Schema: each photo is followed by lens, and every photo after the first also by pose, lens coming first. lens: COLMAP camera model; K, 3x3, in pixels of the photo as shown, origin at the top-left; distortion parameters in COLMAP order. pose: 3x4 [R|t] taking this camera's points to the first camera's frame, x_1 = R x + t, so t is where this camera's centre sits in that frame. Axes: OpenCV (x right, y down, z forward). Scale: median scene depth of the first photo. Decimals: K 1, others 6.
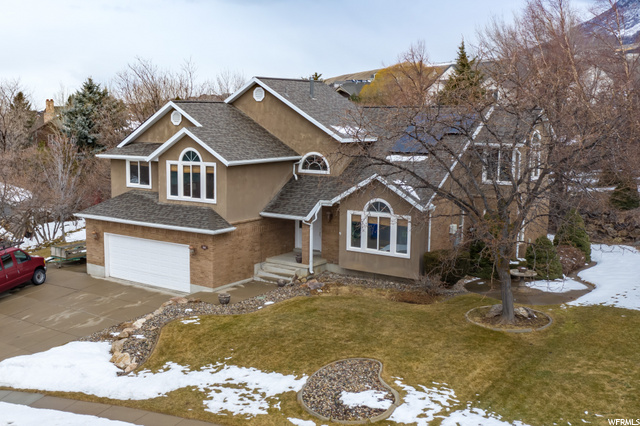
lens RADIAL K [[616.8, 0, 268.9], [0, 616.8, 233.0], [0, 0, 1]] dist [-0.003105, -0.005966]
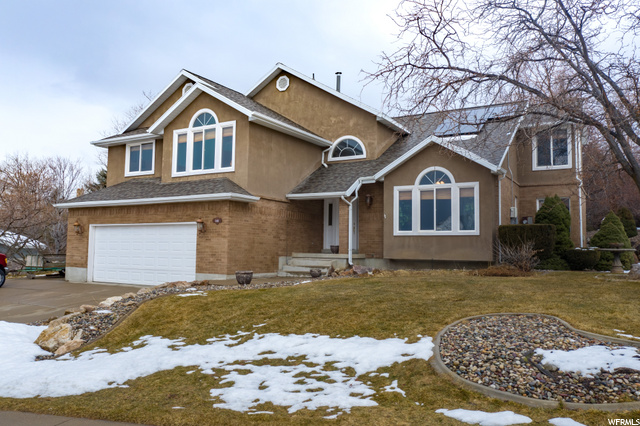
lens RADIAL K [[452.5, 0, 321.5], [0, 452.5, 238.7], [0, 0, 1]] dist [-0.004507, -0.000443]
pose [[0.991313, 0.019512, 0.130069, -0.048199], [0.006529, 0.980414, -0.196839, 0.152602], [-0.131362, 0.195978, 0.971770, 0.436719]]
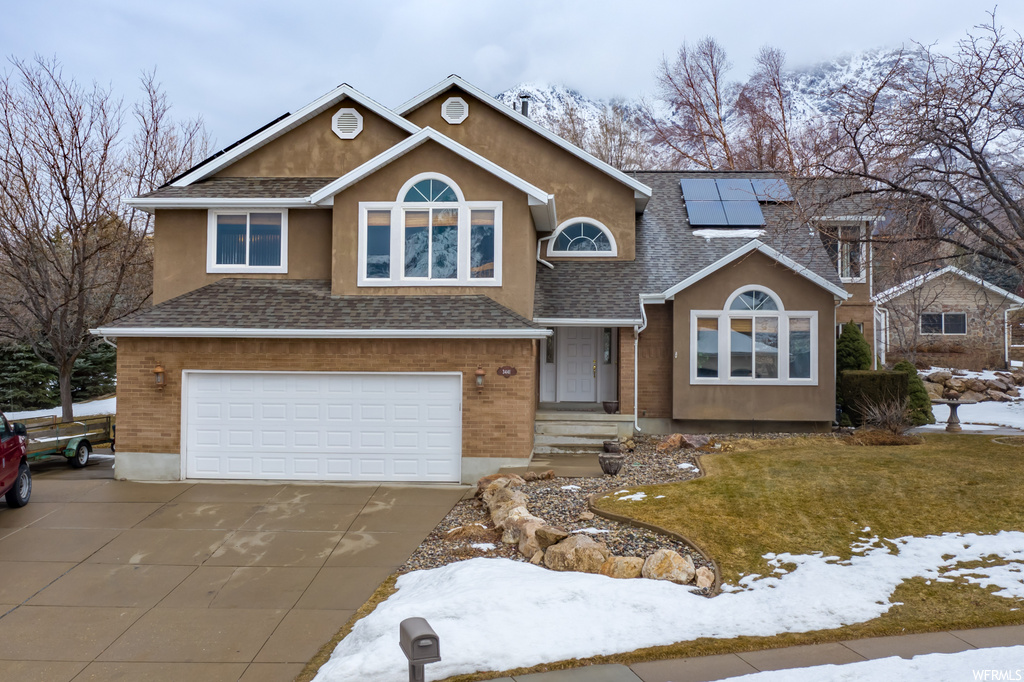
lens RADIAL K [[986.8, 0, 430.3], [0, 986.8, 373.0], [0, 0, 1]] dist [-0.003105, -0.005966]
pose [[0.850685, -0.000795, 0.525675, -0.536479], [0.083130, 0.987619, -0.133035, 0.116892], [-0.519060, 0.156870, 0.840219, 0.393457]]
